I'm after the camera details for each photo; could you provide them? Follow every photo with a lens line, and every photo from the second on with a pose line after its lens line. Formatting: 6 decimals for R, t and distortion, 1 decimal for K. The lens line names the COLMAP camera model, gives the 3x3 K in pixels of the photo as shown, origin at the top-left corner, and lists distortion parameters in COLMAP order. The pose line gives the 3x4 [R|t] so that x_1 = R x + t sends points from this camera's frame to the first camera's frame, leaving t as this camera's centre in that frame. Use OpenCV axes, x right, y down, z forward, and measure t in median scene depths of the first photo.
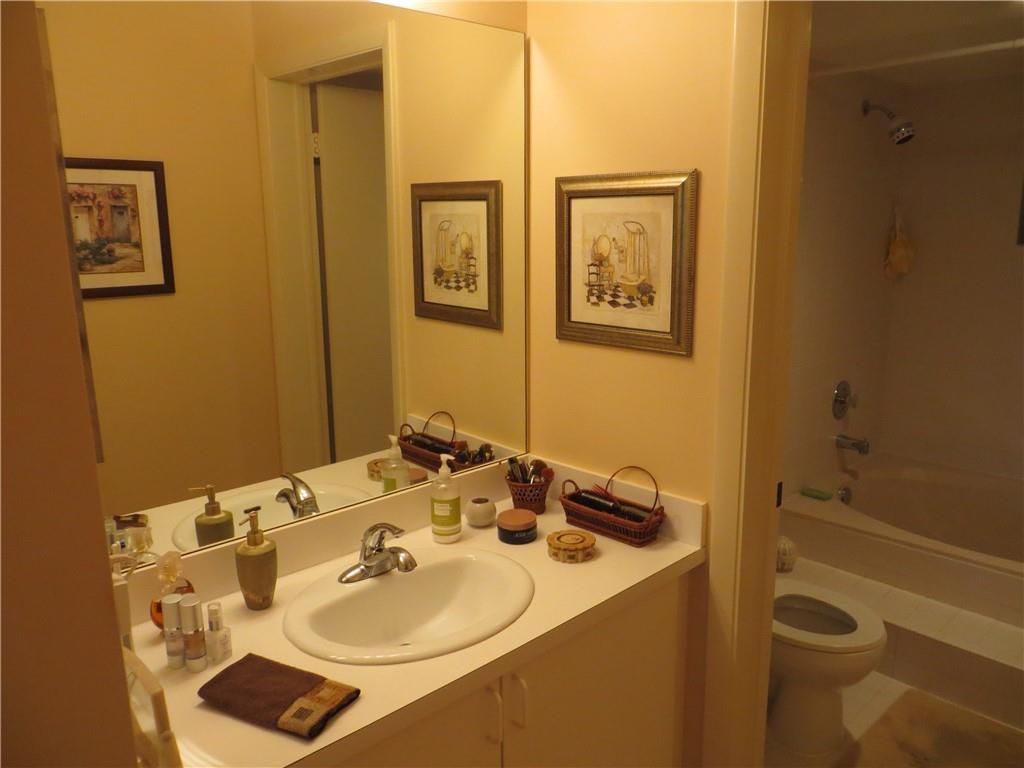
lens RADIAL K [[769.5, 0, 510.0], [0, 769.5, 386.7], [0, 0, 1]] dist [-0.013518, -0.000623]
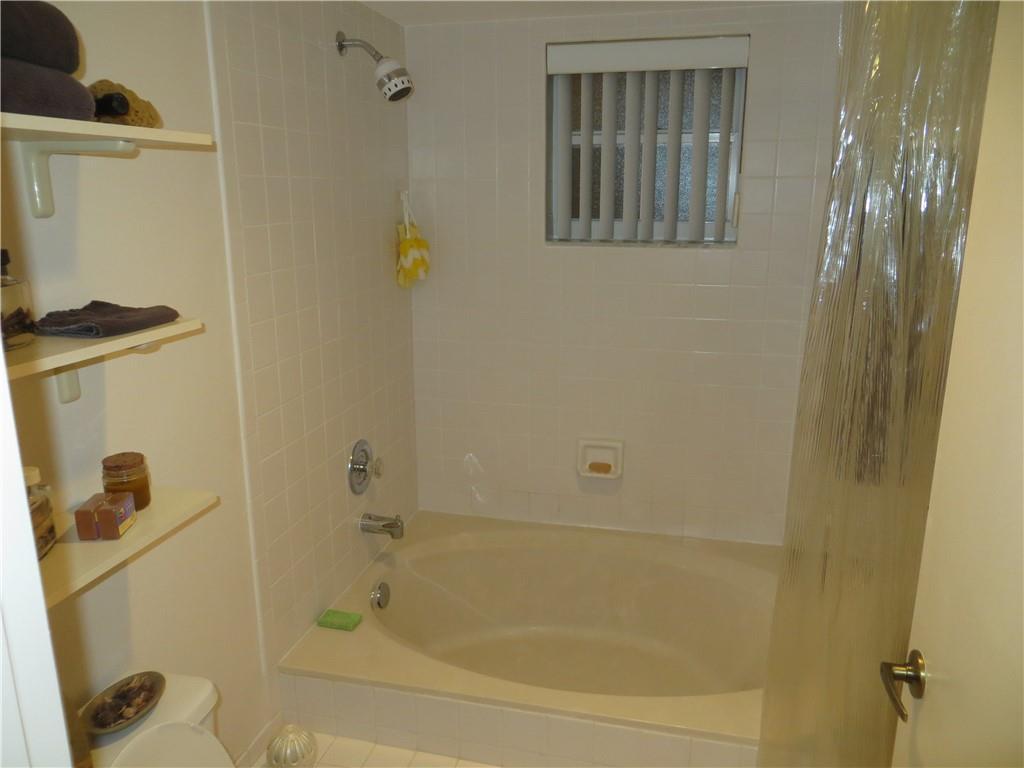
lens RADIAL K [[778.1, 0, 512.0], [0, 778.1, 388.0], [0, 0, 1]] dist [-0.001867, 0.002189]
pose [[0.837979, -0.123039, 0.531651, 0.183416], [0.105027, 0.992400, 0.064127, -0.089020], [-0.535500, 0.002100, 0.844533, 0.333154]]
